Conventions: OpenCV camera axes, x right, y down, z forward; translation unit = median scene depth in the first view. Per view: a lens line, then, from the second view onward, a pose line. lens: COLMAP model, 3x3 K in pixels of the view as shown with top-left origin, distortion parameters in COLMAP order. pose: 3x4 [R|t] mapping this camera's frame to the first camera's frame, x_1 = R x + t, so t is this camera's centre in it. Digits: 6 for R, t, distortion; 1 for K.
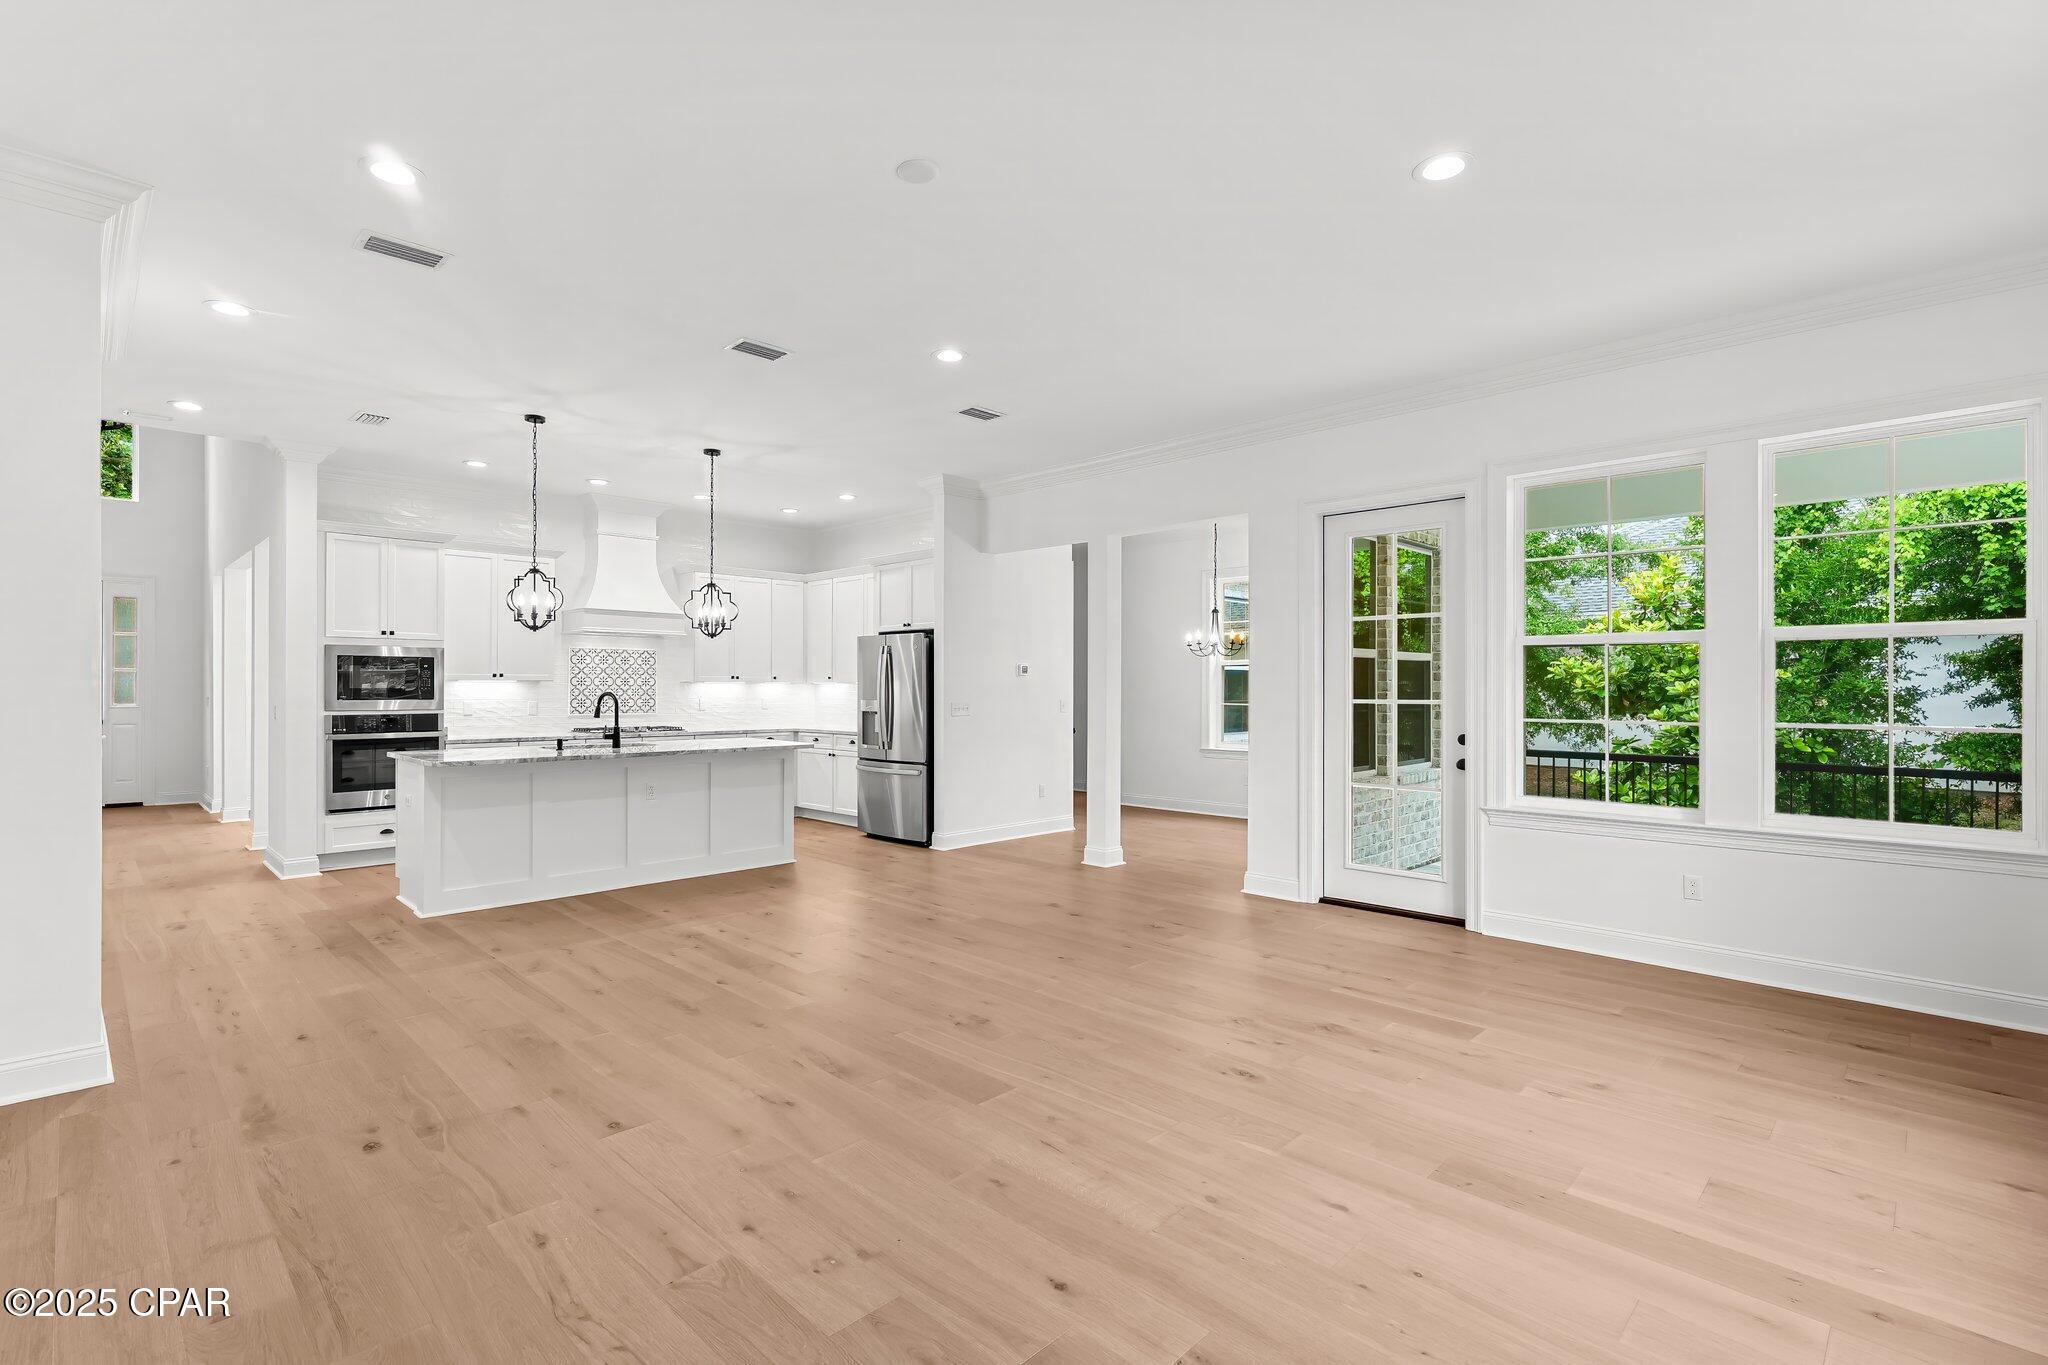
lens RADIAL K [[939.2, 0, 1007.0], [0, 939.2, 677.8], [0, 0, 1]] dist [0.000614, -0.000709]
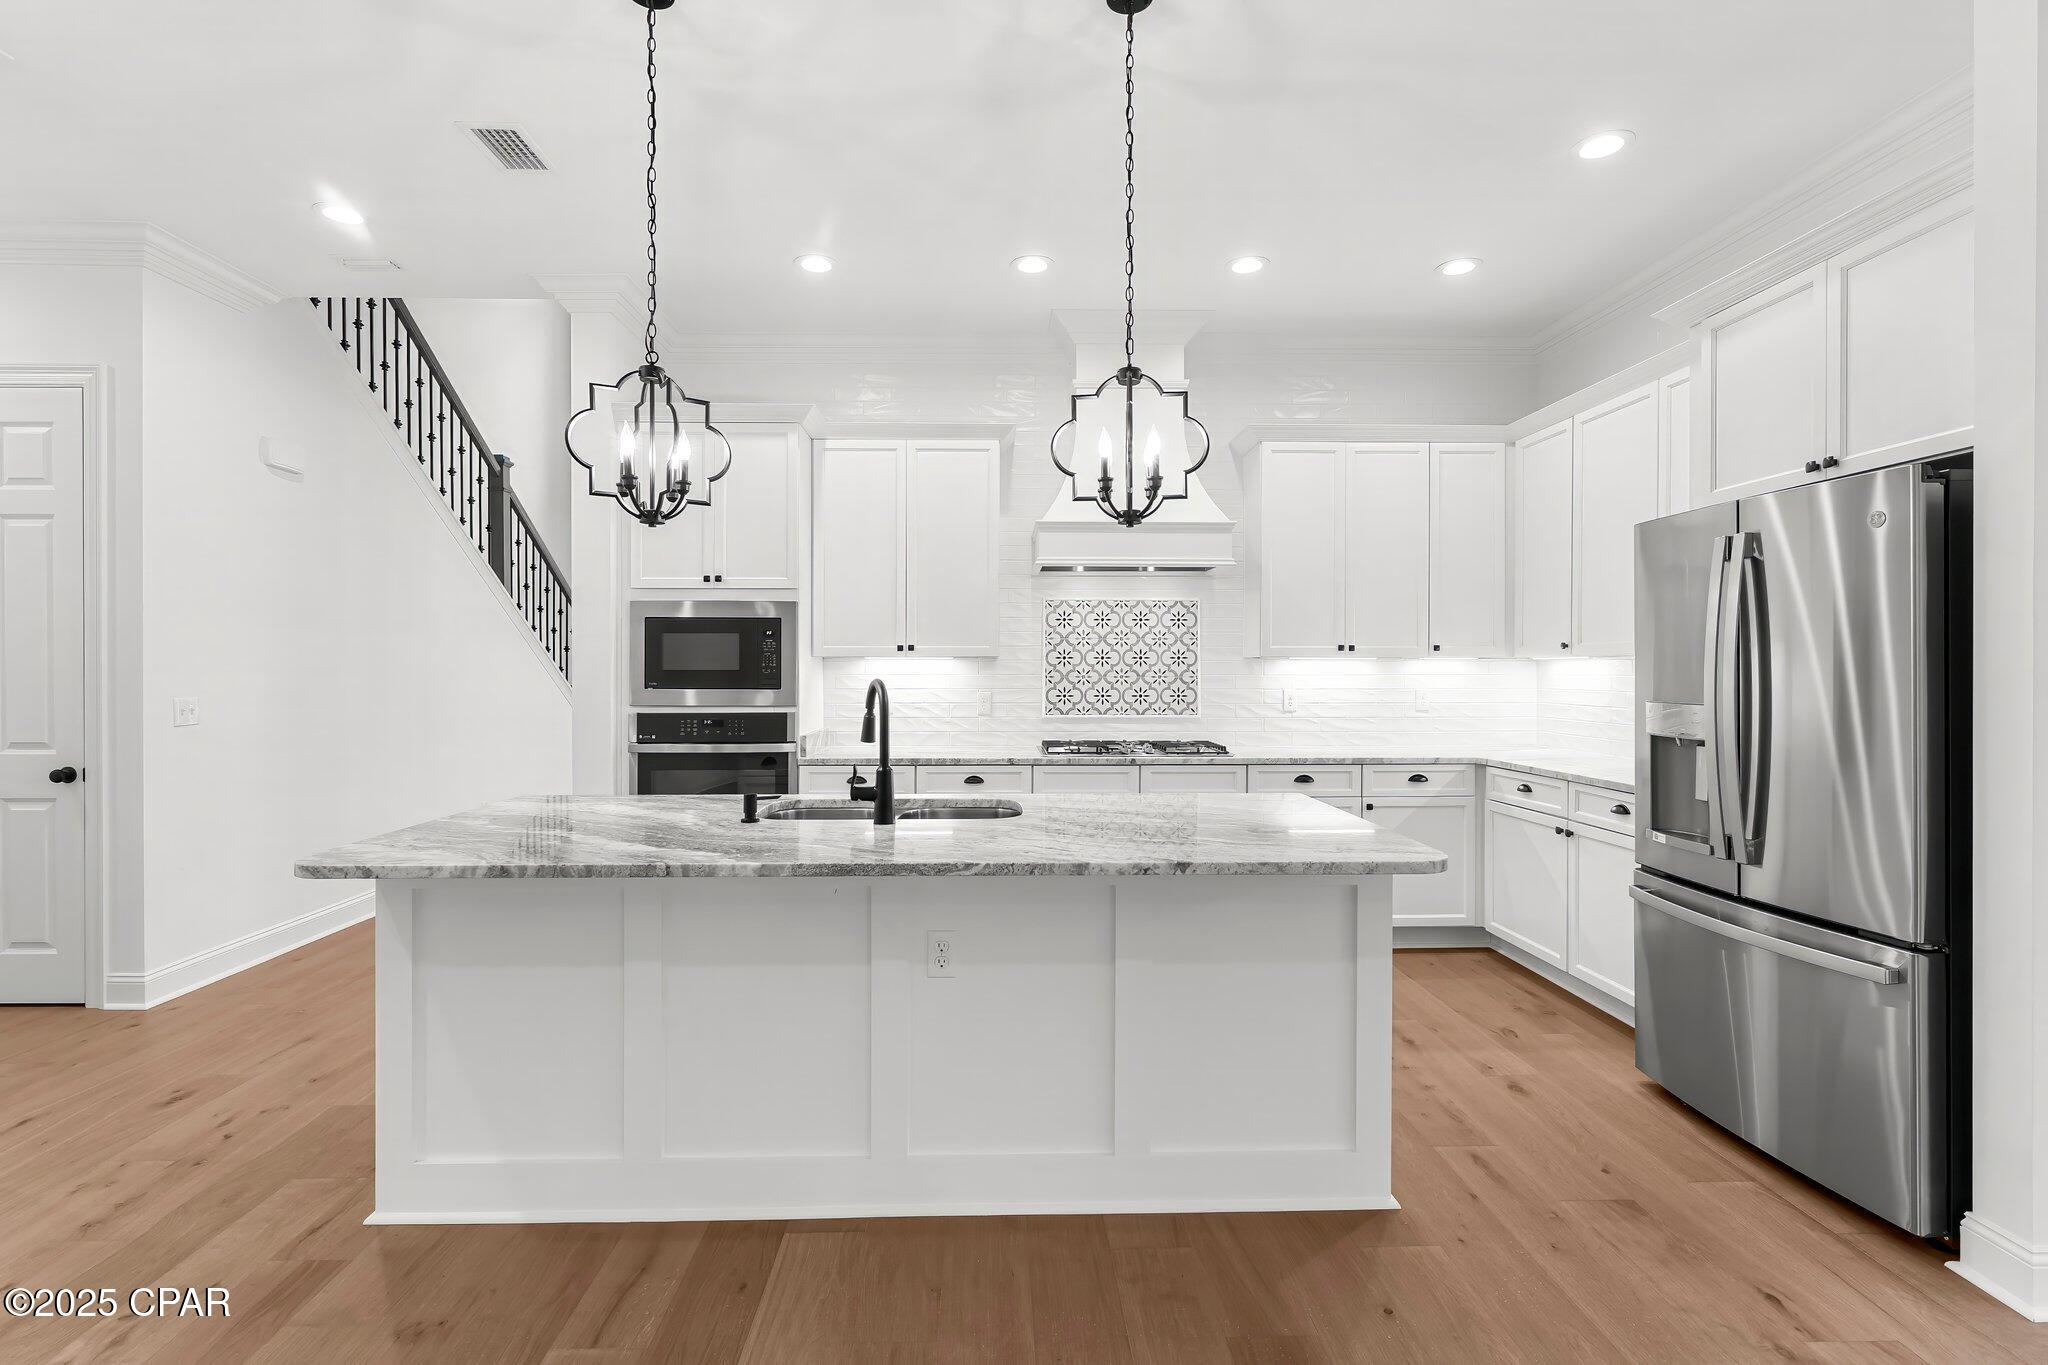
lens RADIAL K [[939.2, 0, 1007.0], [0, 939.2, 677.8], [0, 0, 1]] dist [0.000614, -0.000709]
pose [[0.721630, 0.004803, -0.692263, -0.098729], [0.008190, 0.999847, 0.015474, 0.008152], [0.692231, -0.016836, 0.721480, 0.674276]]
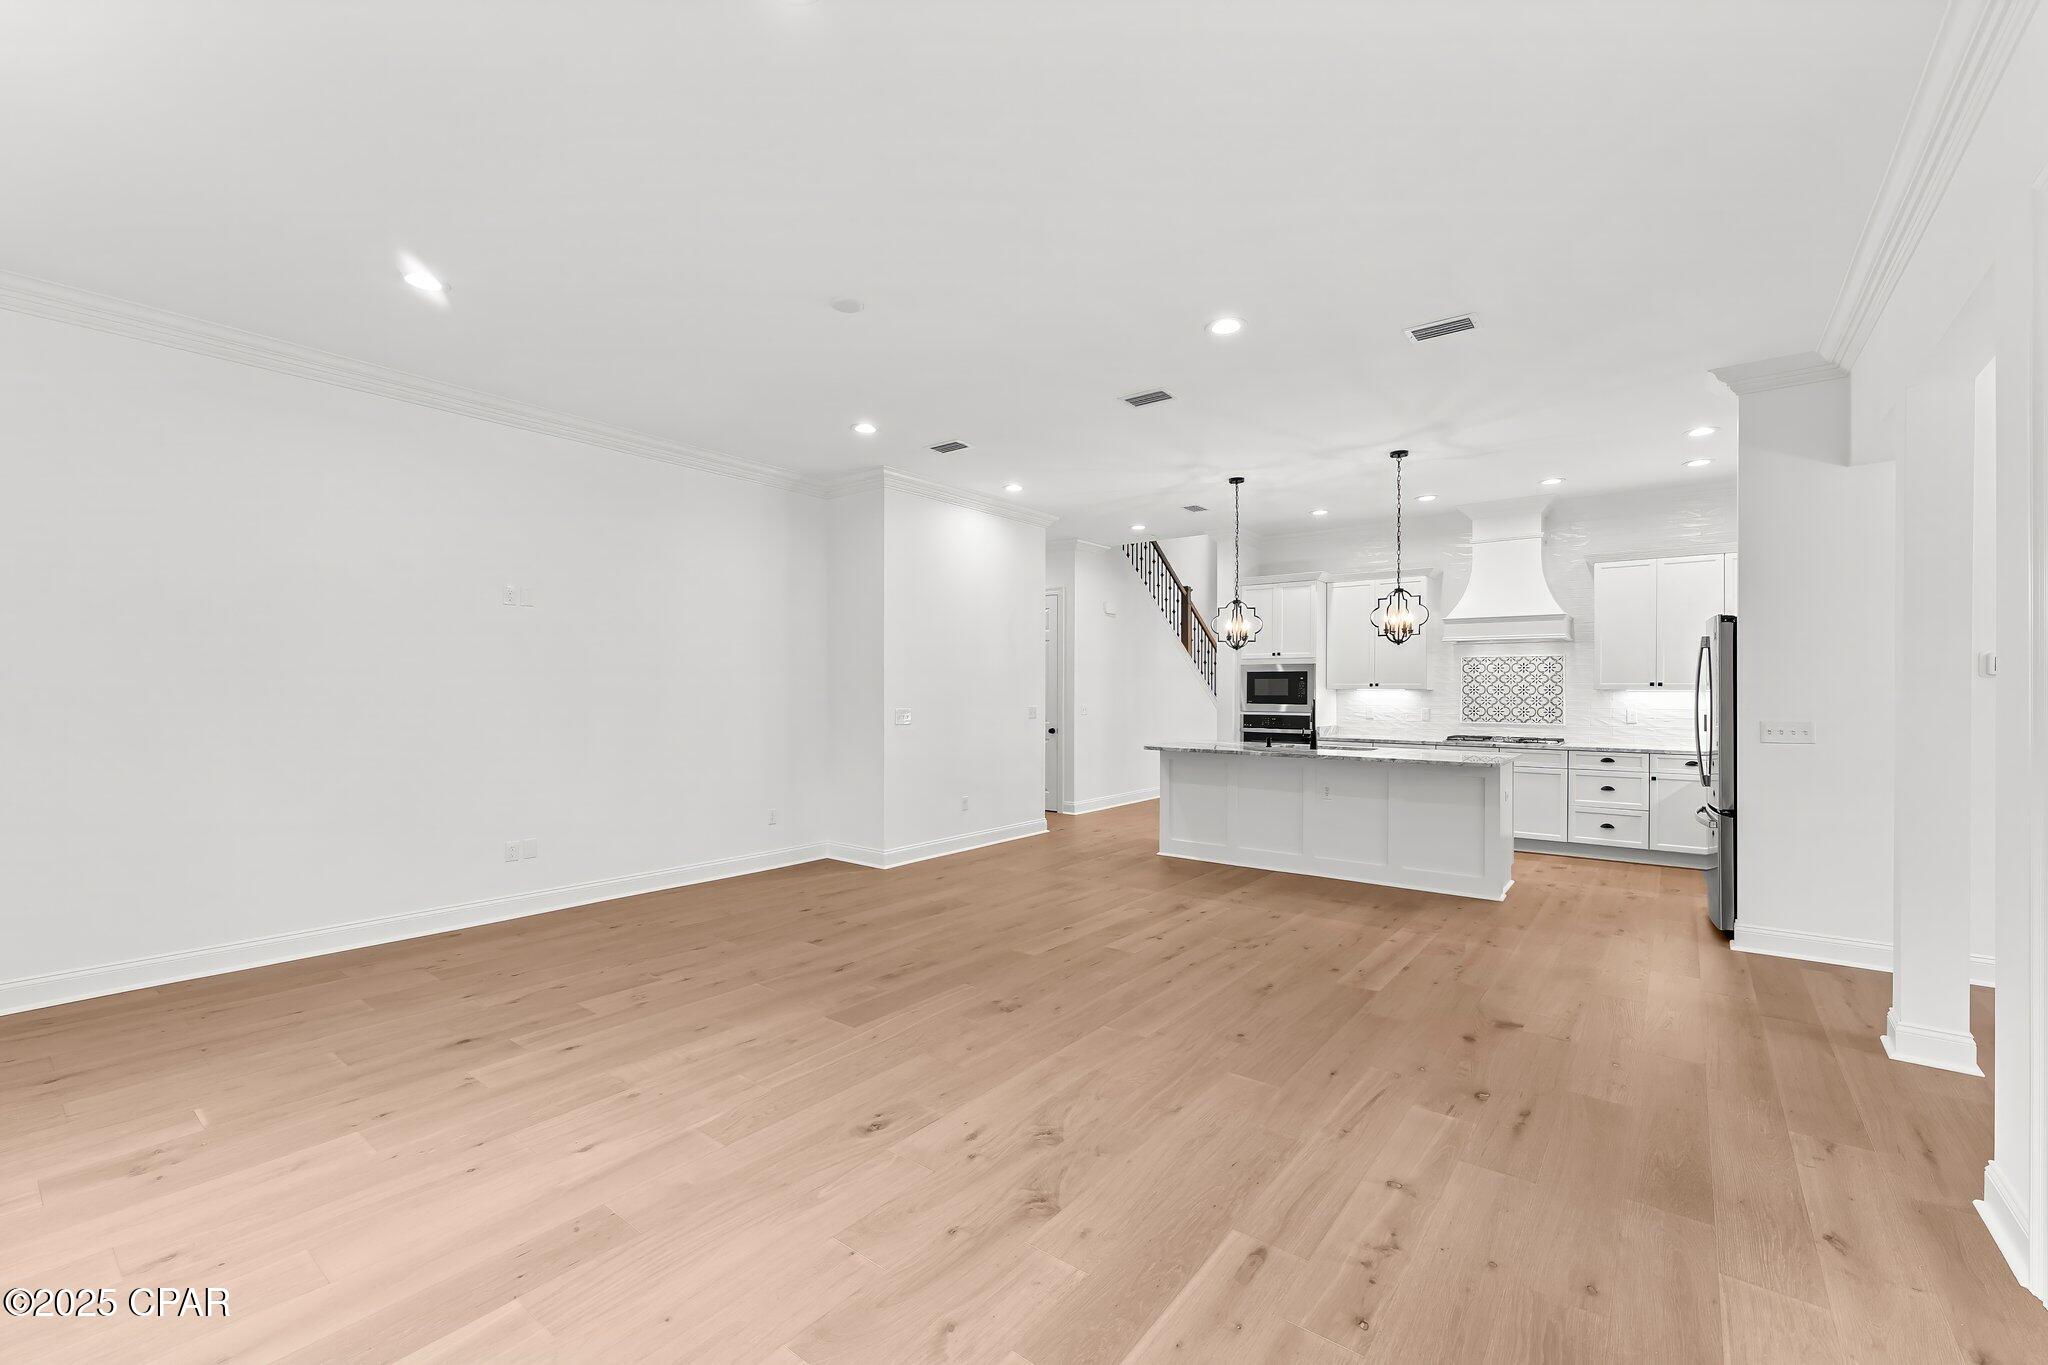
lens RADIAL K [[853.2, 0, 1011.0], [0, 853.2, 678.7], [0, 0, 1]] dist [0.000464, 0.000014]
pose [[0.119801, -0.017764, -0.992639, 0.487083], [0.005851, 0.999835, -0.017186, 0.005651], [0.992781, -0.003749, 0.119885, 0.466343]]
